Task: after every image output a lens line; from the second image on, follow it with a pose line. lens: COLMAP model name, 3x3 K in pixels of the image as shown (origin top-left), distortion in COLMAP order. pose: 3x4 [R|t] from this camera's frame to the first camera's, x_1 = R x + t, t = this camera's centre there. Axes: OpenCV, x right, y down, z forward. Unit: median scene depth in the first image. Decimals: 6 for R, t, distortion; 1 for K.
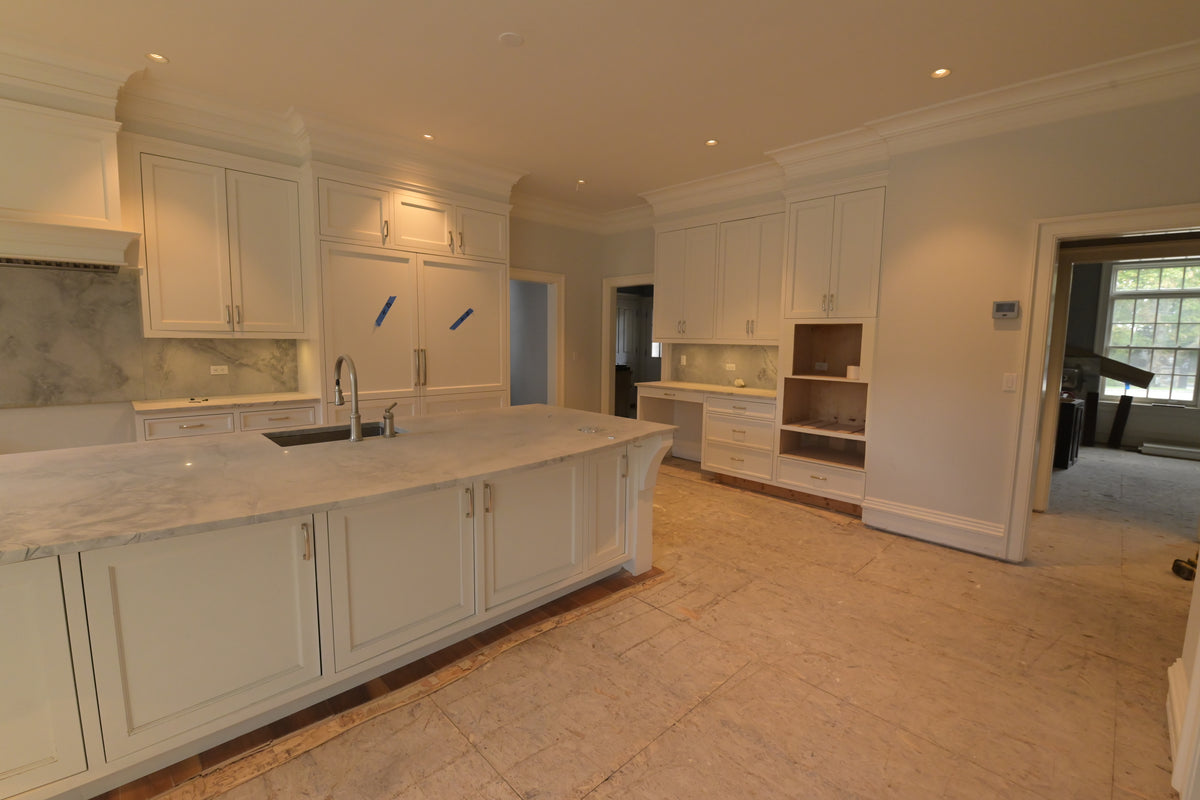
lens RADIAL K [[511.5, 0, 608.5], [0, 511.5, 393.4], [0, 0, 1]] dist [-0.010769, -0.006492]
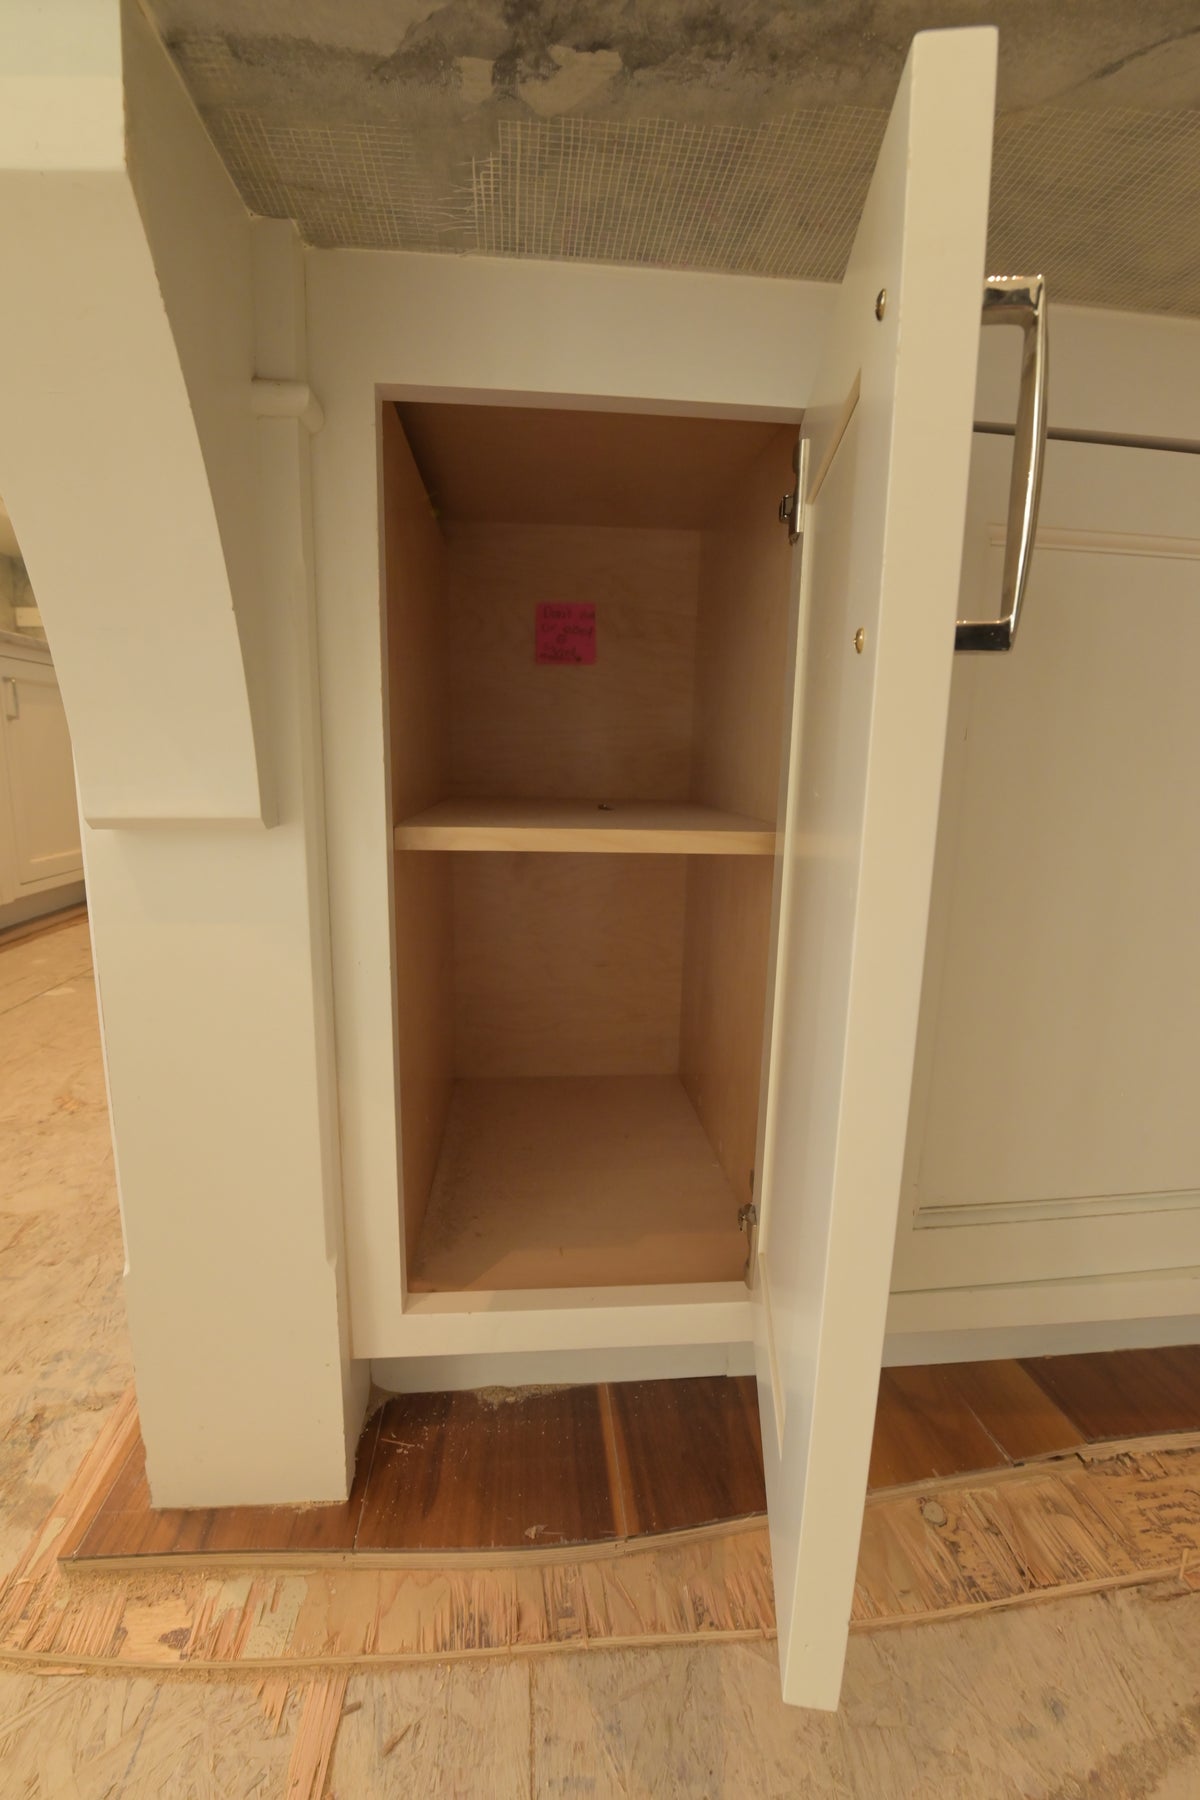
lens RADIAL K [[767.2, 0, 589.3], [0, 767.2, 894.7], [0, 0, 1]] dist [-0.010769, -0.006492]
pose [[0.766095, 0.116850, -0.632016, -0.318348], [-0.077110, 0.992942, 0.090110, 0.179365], [0.638084, -0.020298, 0.769699, 0.210151]]
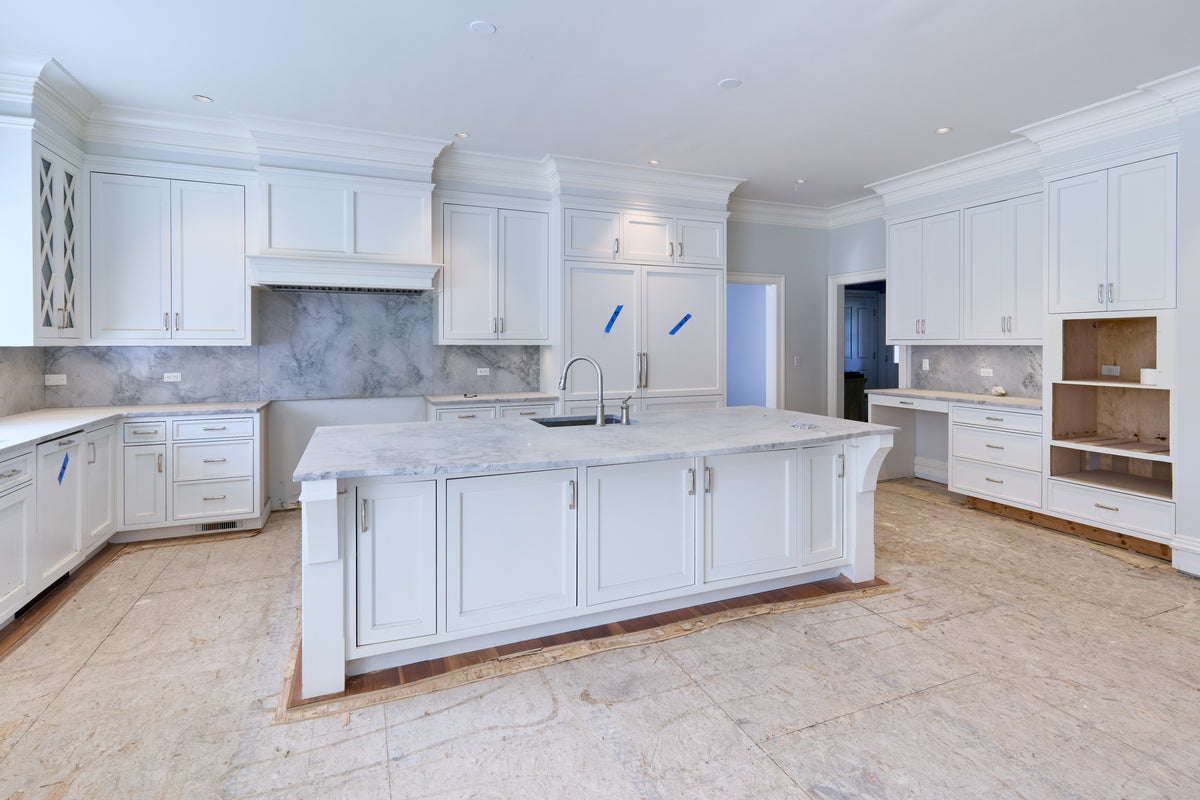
lens RADIAL K [[595.5, 0, 618.2], [0, 595.5, 346.4], [0, 0, 1]] dist [-0.000194, 0.000232]
pose [[0.932959, -0.013161, -0.359743, 0.034514], [-0.024497, 0.994694, -0.099922, 0.026871], [0.359149, 0.102036, 0.927686, -0.191817]]
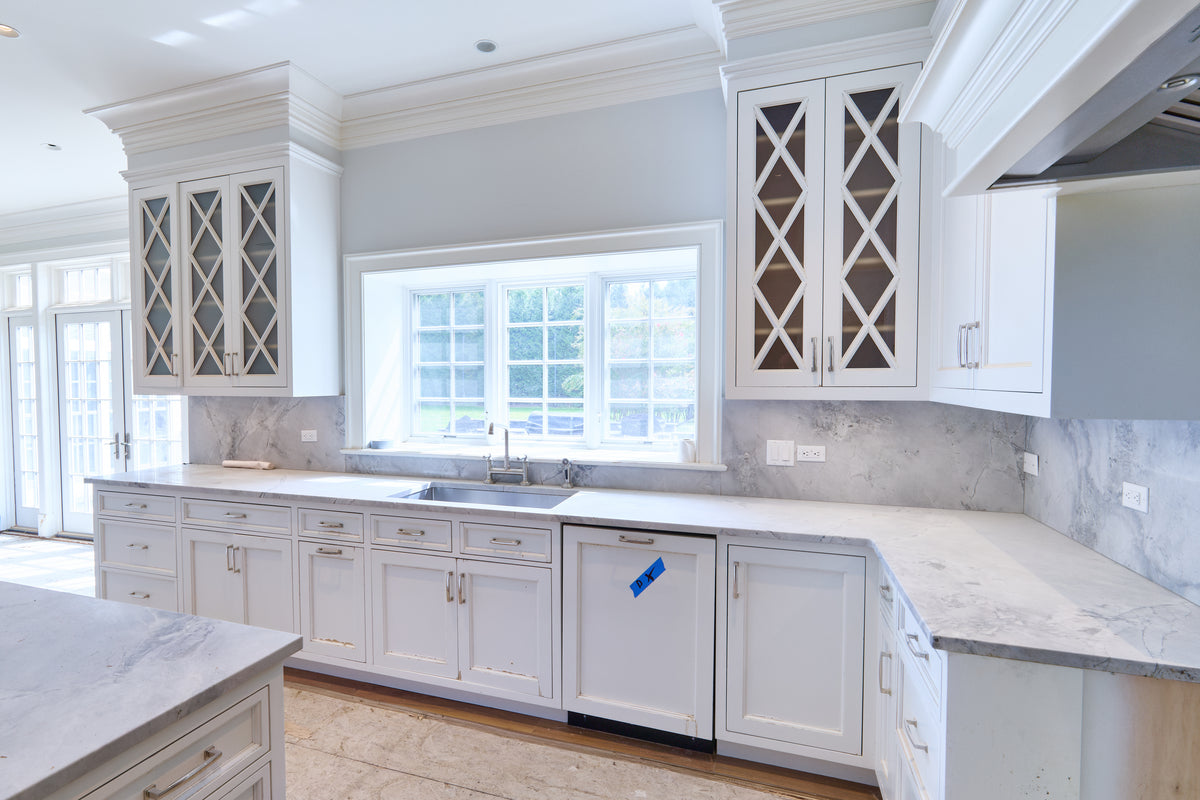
lens RADIAL K [[602.5, 0, 544.4], [0, 602.5, 402.7], [0, 0, 1]] dist [0.000910, 0.000234]
pose [[-0.906299, 0.005941, -0.422595, -0.646286], [-0.053240, 0.990331, 0.128101, -0.103107], [0.419270, 0.138597, -0.897220, 0.766510]]
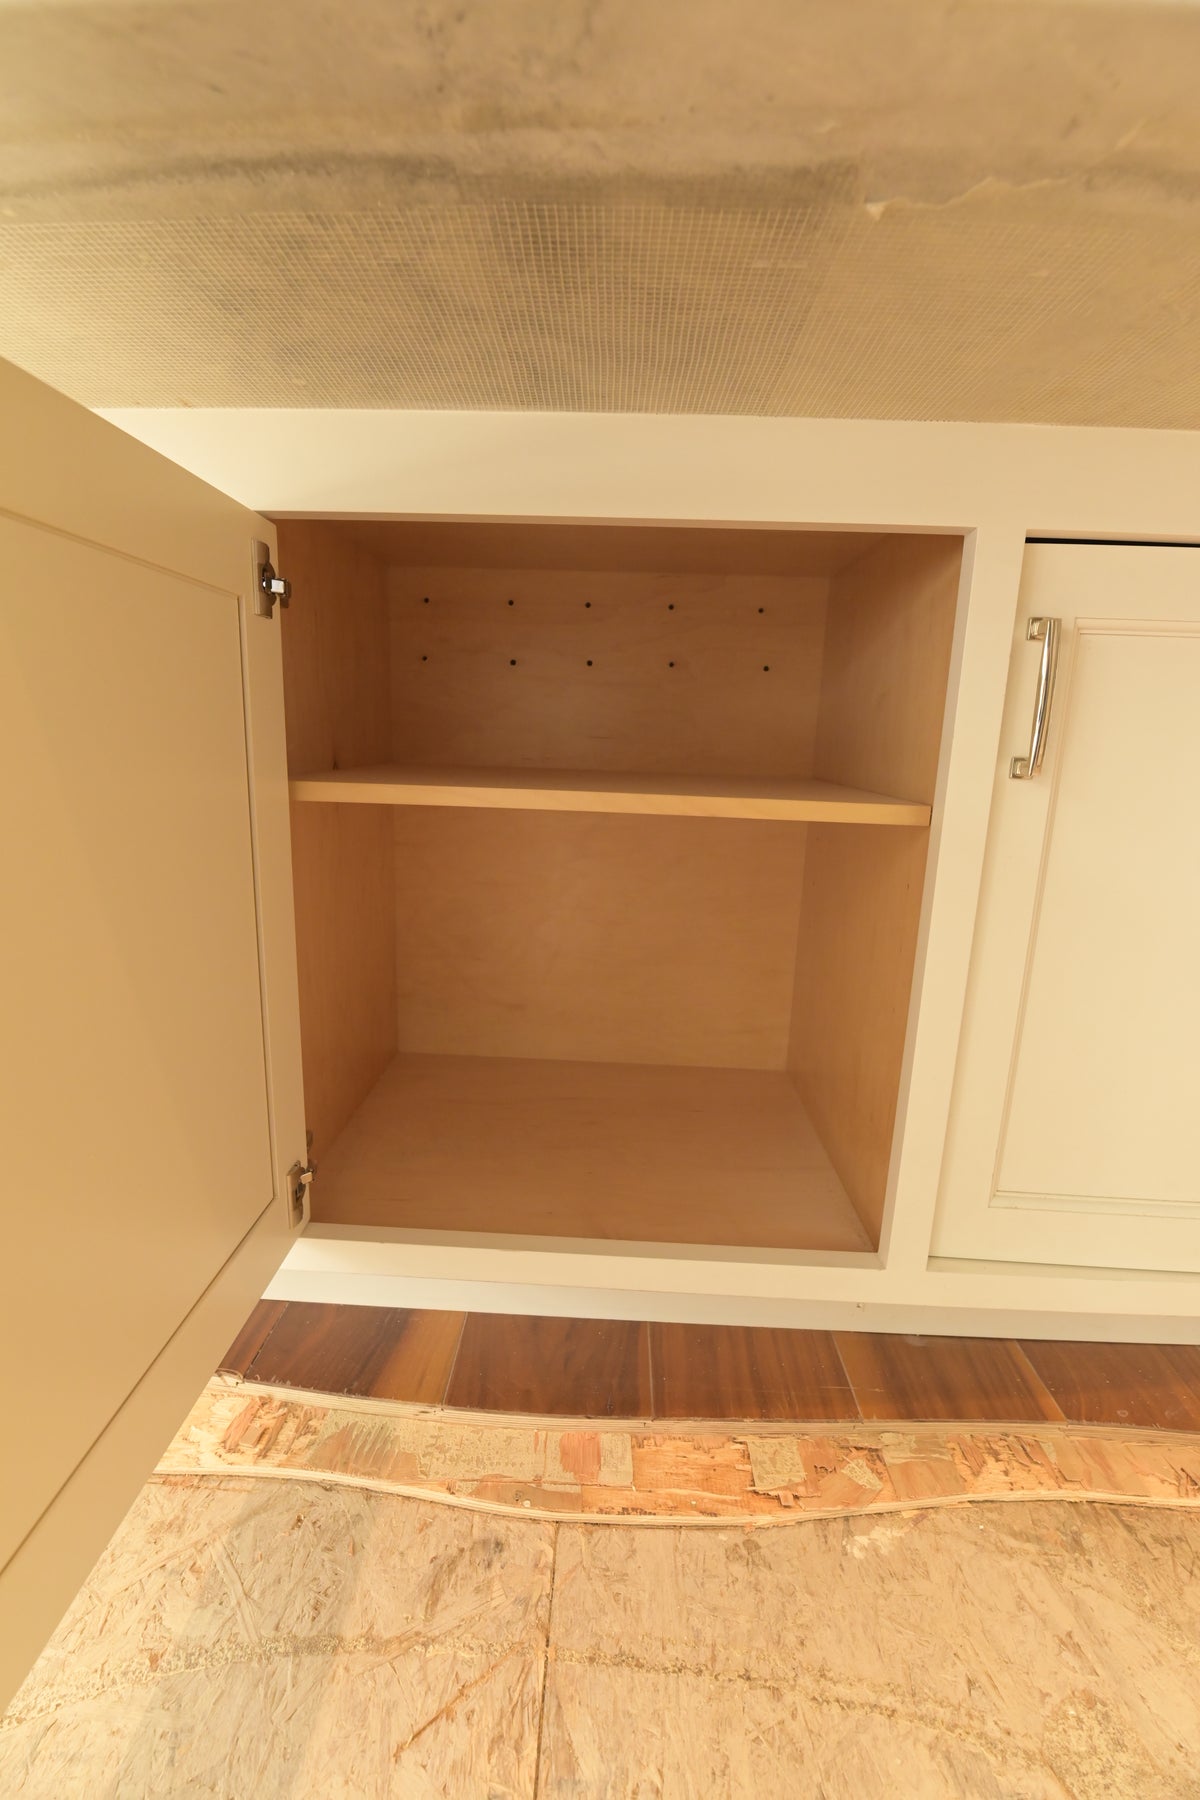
lens RADIAL K [[767.2, 0, 589.3], [0, 767.2, 894.7], [0, 0, 1]] dist [-0.010769, -0.006492]
pose [[0.684463, 0.155640, -0.712241, -0.080530], [-0.098129, 0.987724, 0.121538, 0.148169], [0.722414, -0.013297, 0.691333, 0.401425]]
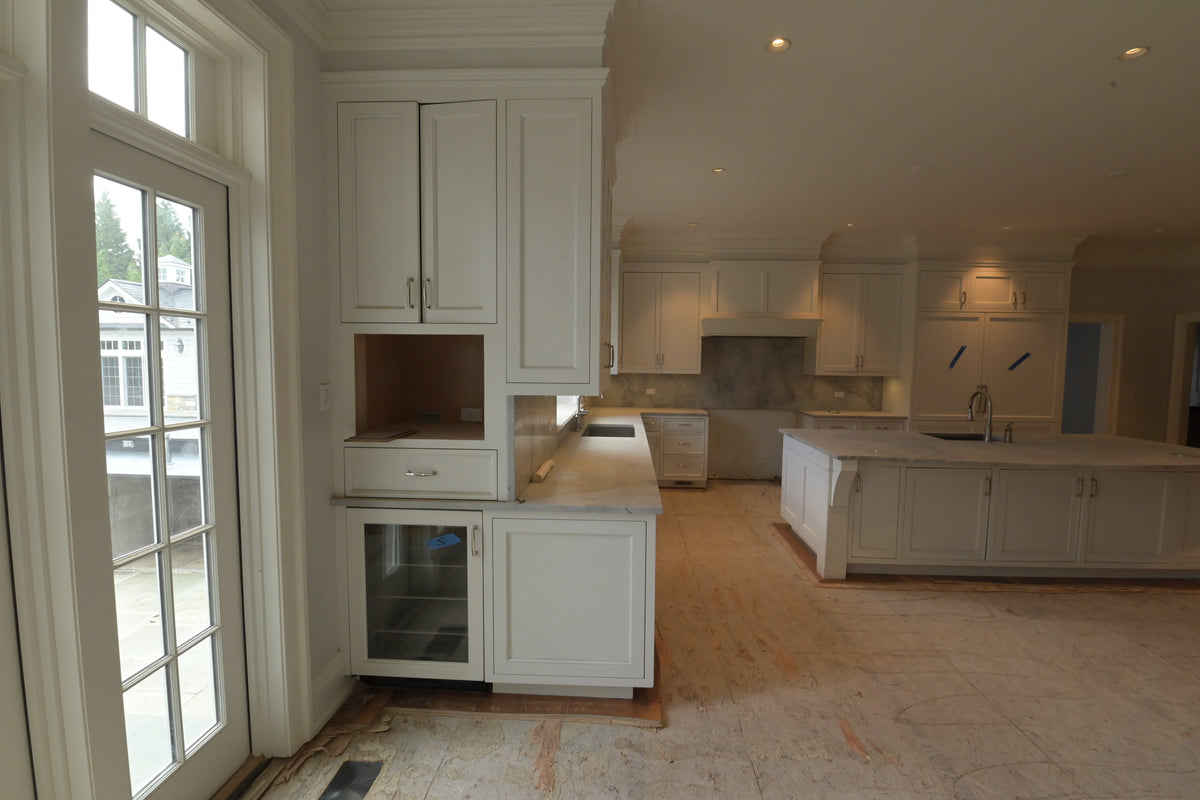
lens RADIAL K [[511.5, 0, 608.5], [0, 511.5, 393.4], [0, 0, 1]] dist [-0.010769, -0.006492]
pose [[0.680916, 0.041750, -0.731170, -0.077678], [-0.080533, 0.996588, -0.018092, 0.038387], [0.727920, 0.071202, 0.681955, -0.643099]]
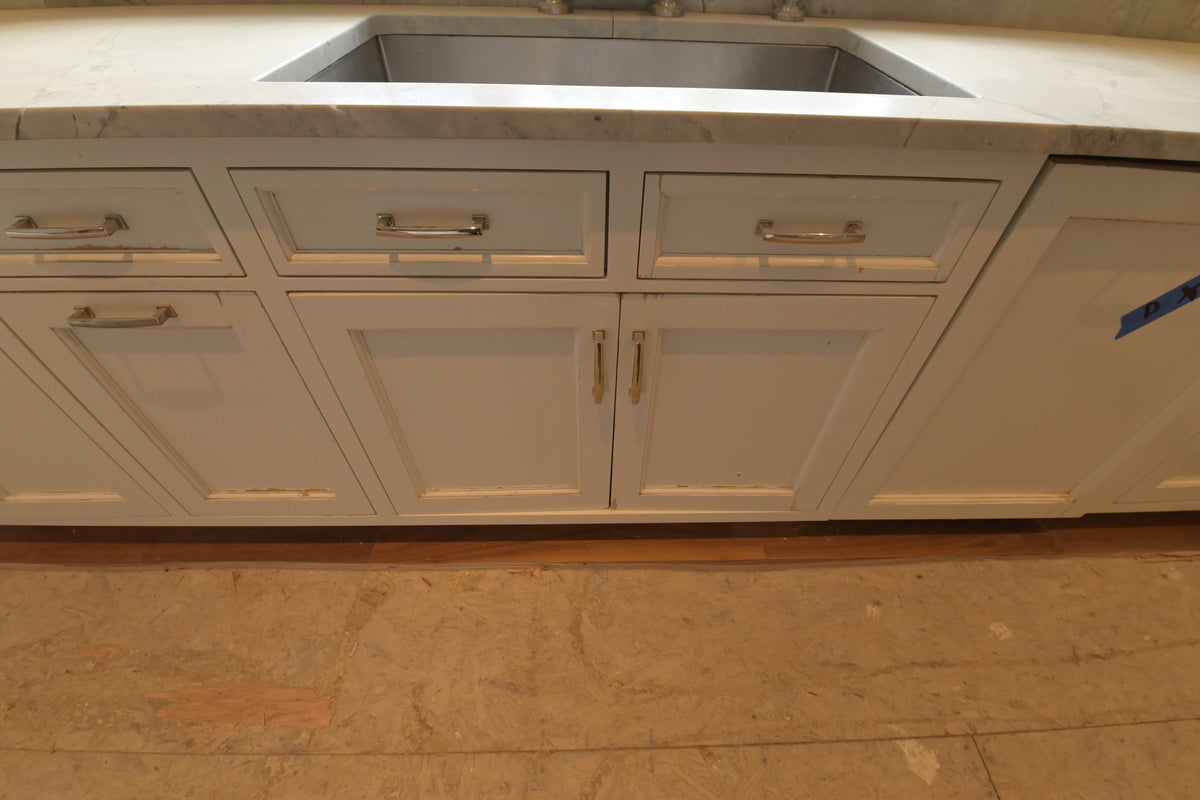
lens RADIAL K [[507.4, 0, 608.3], [0, 507.4, 393.4], [0, 0, 1]] dist [-0.013427, -0.006963]
pose [[-0.683985, 0.488892, -0.541432, -0.722536], [-0.113468, 0.661868, 0.740983, 0.047261], [0.720617, 0.568256, -0.397235, 0.254338]]
